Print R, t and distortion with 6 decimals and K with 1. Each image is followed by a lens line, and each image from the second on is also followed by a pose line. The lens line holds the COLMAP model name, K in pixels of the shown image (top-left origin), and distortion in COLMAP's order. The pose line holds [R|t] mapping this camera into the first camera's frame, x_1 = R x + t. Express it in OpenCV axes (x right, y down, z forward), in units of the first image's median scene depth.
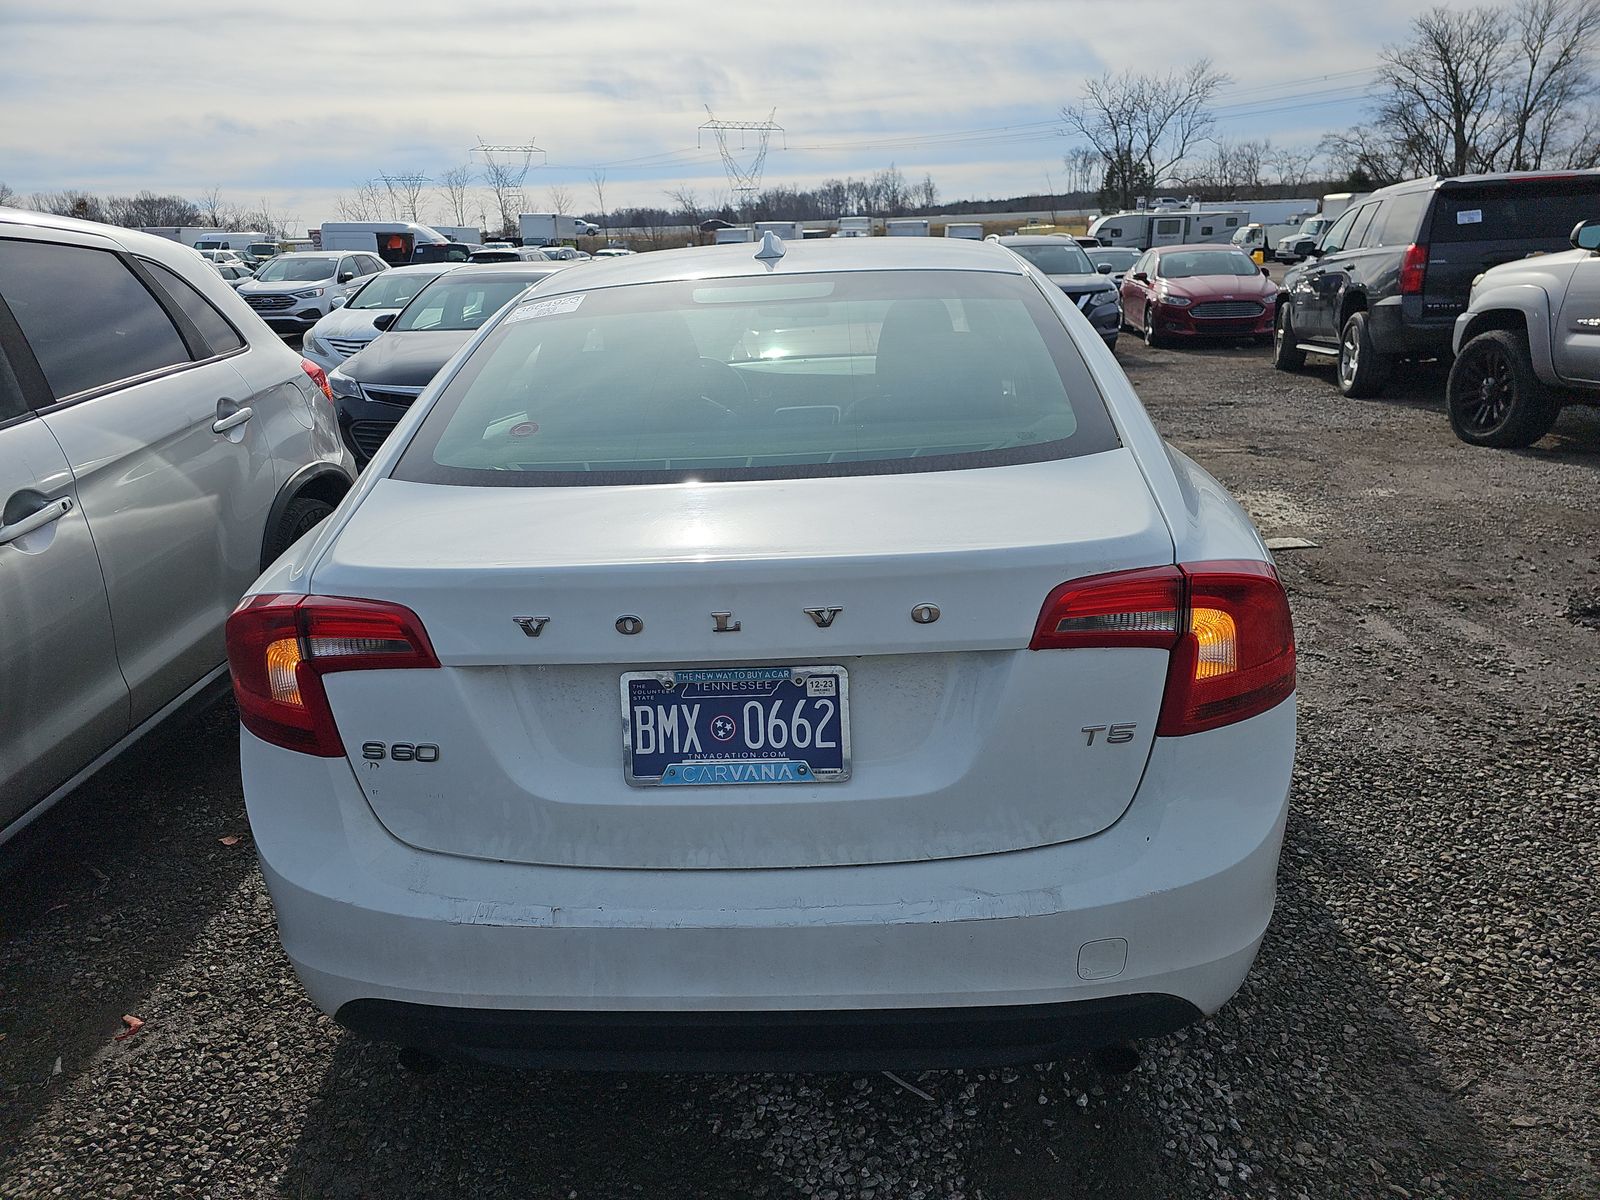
lens RADIAL K [[1083.9, 0, 800.0], [0, 1083.9, 600.0], [0, 0, 1]] dist [0.024237, -0.034910]
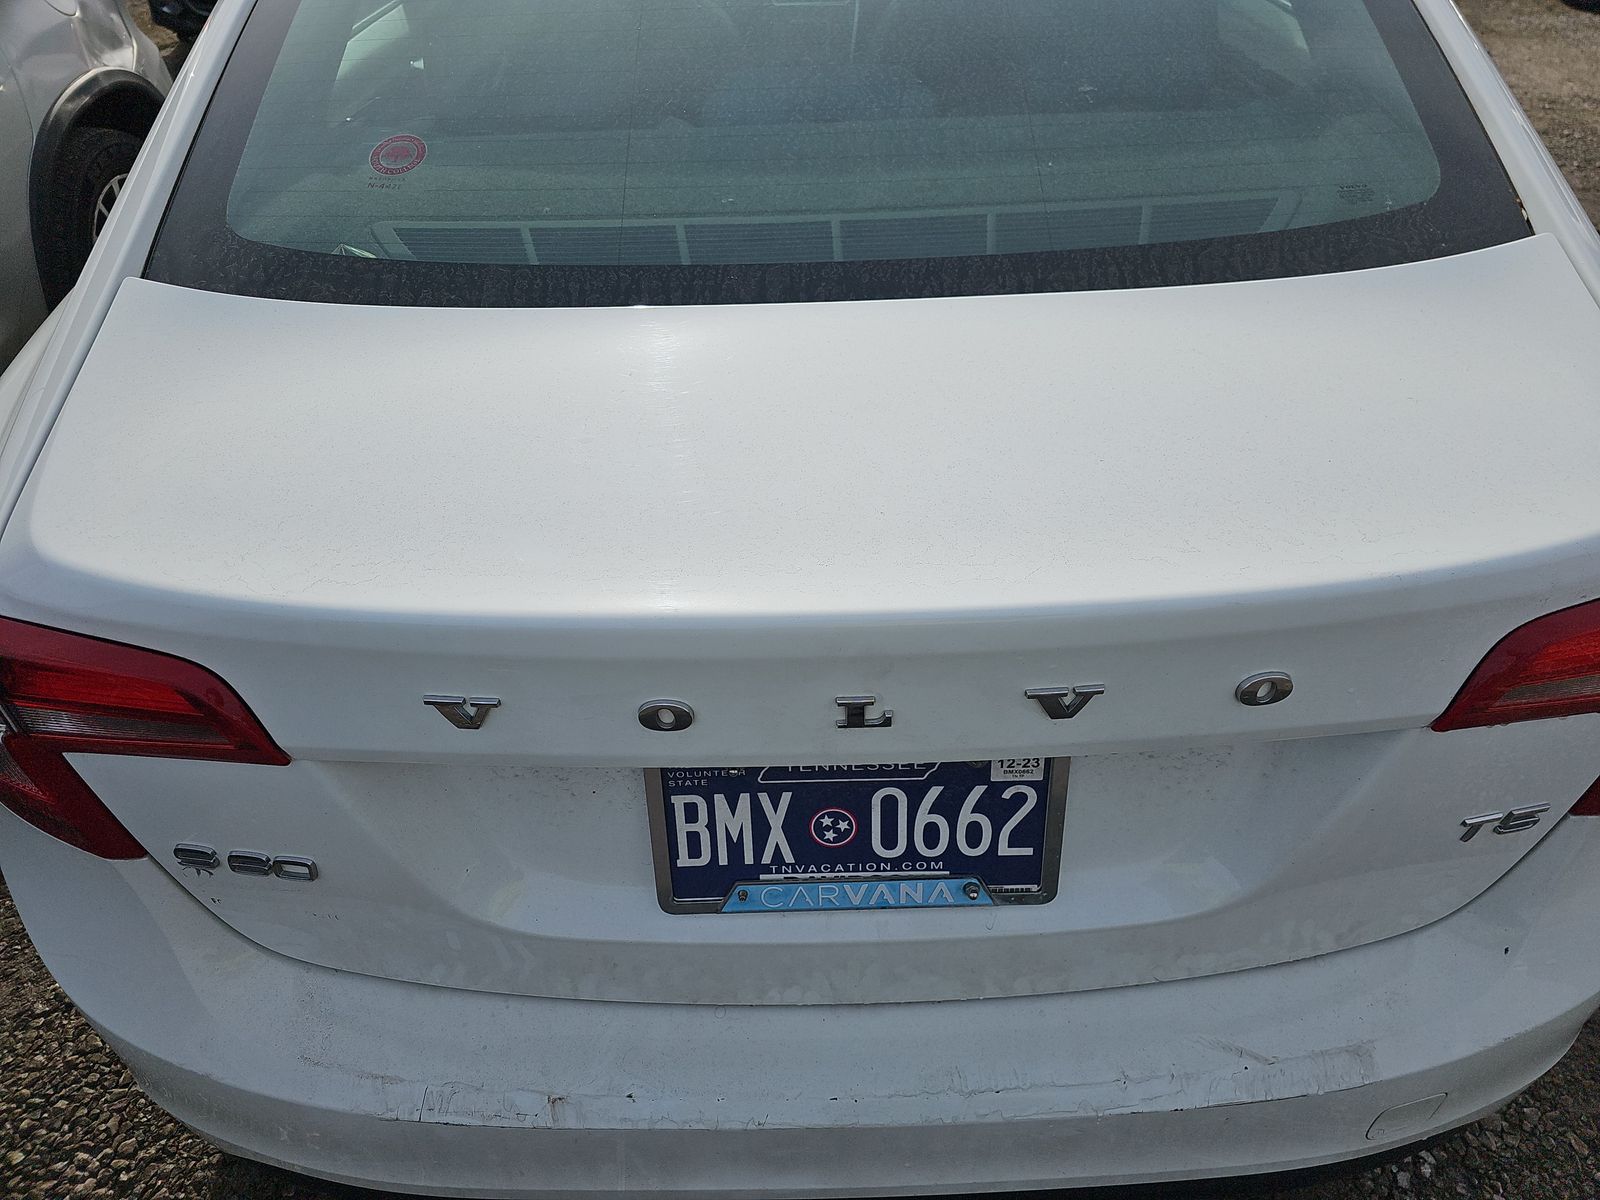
lens RADIAL K [[1080.8, 0, 810.9], [0, 1080.8, 592.4], [0, 0, 1]] dist [0.004576, -0.007168]
pose [[0.997627, -0.014738, 0.067252, -0.117775], [-0.011746, 0.926066, 0.377178, -0.201819], [-0.067839, -0.377073, 0.923696, 0.533594]]
